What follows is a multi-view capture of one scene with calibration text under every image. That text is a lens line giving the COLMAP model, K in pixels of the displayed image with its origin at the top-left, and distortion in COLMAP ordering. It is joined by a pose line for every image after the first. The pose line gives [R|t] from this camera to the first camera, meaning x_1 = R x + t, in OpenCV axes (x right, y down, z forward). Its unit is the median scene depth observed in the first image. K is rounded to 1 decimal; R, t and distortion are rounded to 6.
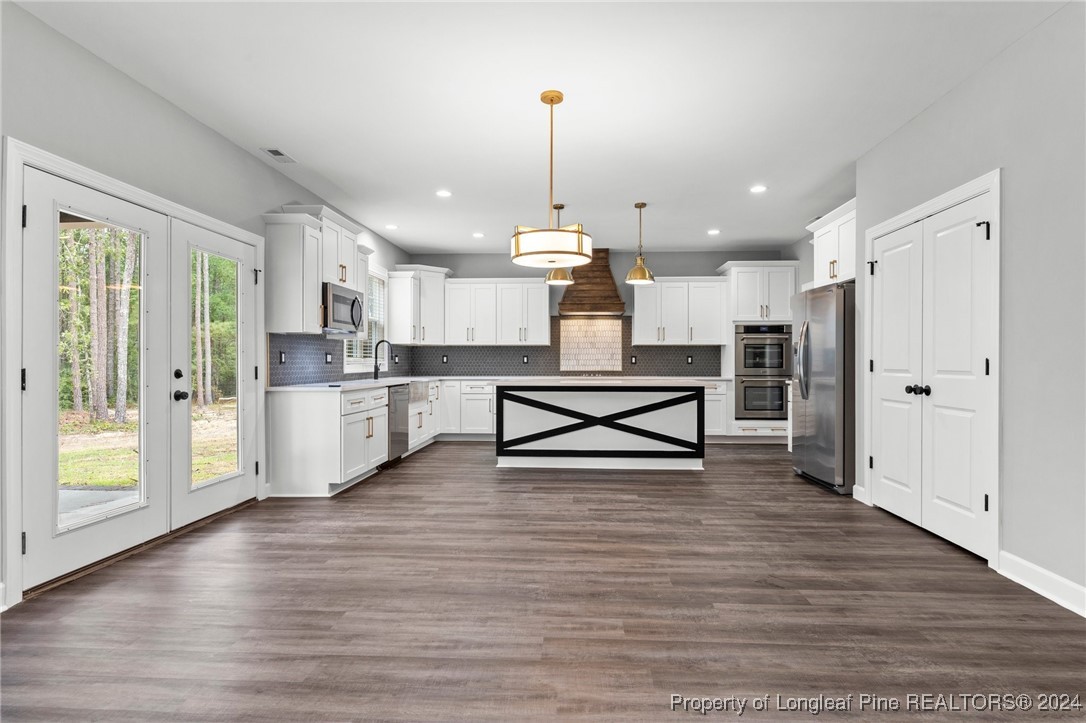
lens RADIAL K [[552.9, 0, 552.9], [0, 552.9, 361.2], [0, 0, 1]] dist [-0.003430, 0.000719]
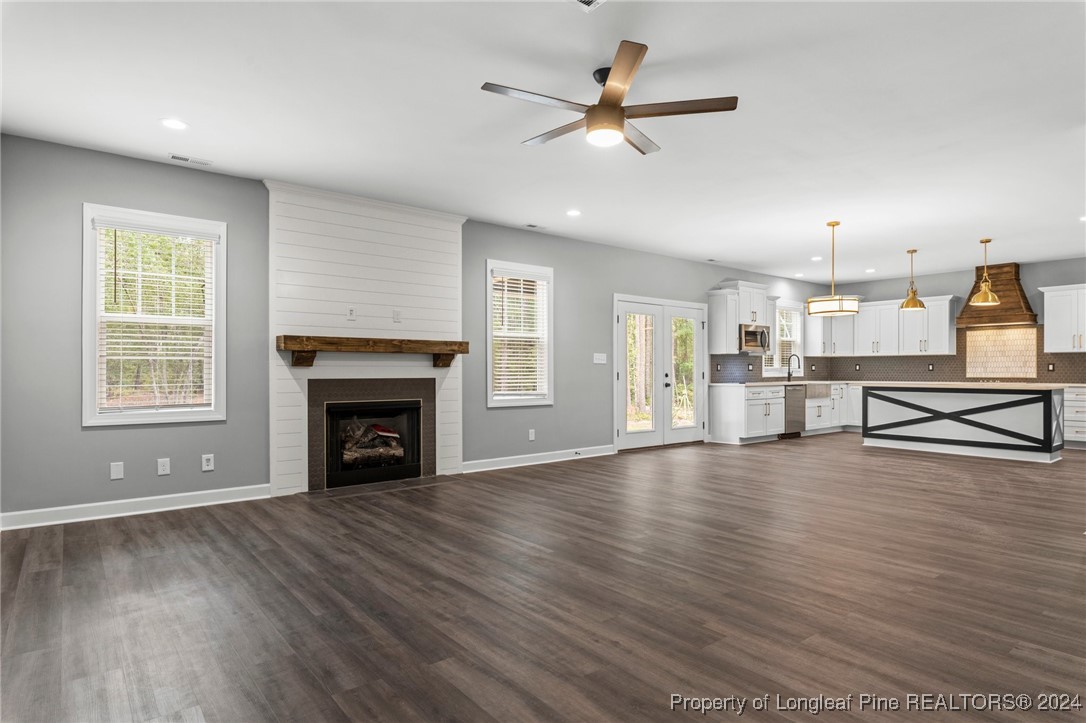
lens RADIAL K [[576.5, 0, 553.7], [0, 576.5, 371.5], [0, 0, 1]] dist [-0.003683, 0.000126]
pose [[0.668447, 0.000581, -0.743759, 0.465784], [0.002727, 0.999991, 0.003232, -0.000617], [0.743754, -0.004189, 0.668440, -0.558184]]
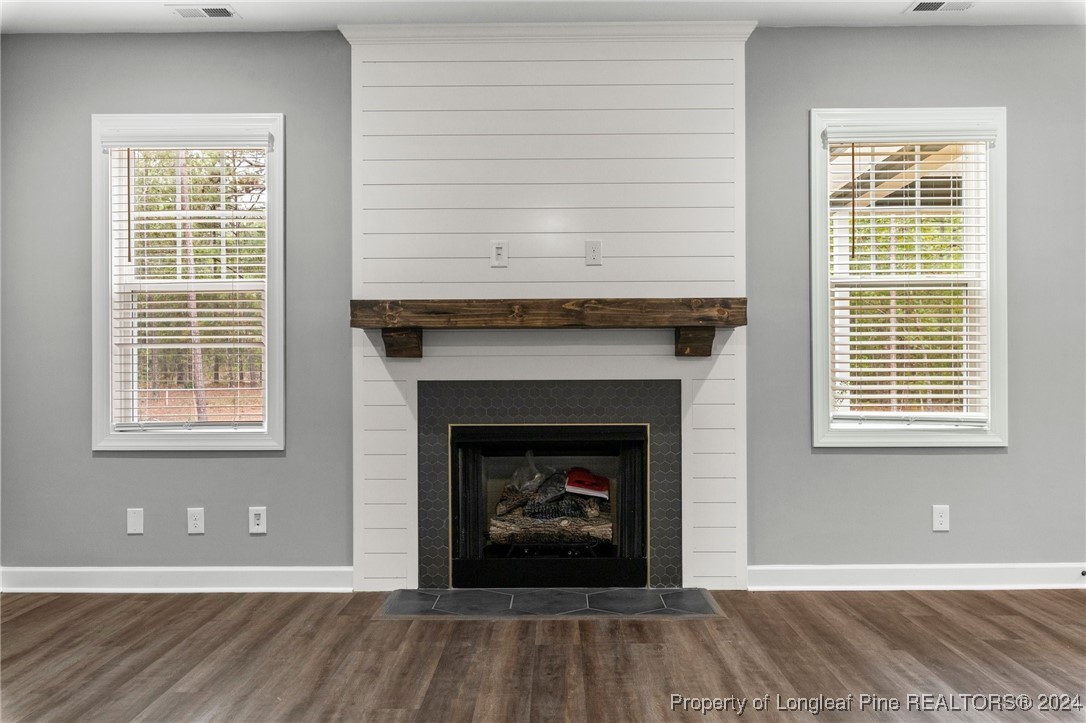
lens RADIAL K [[756.1, 0, 558.1], [0, 756.1, 366.5], [0, 0, 1]] dist [0.001079, -0.002649]
pose [[0.046042, 0.003418, -0.998934, 0.186951], [0.008214, 0.999959, 0.003800, -0.000566], [0.998906, -0.008380, 0.046012, -0.159708]]
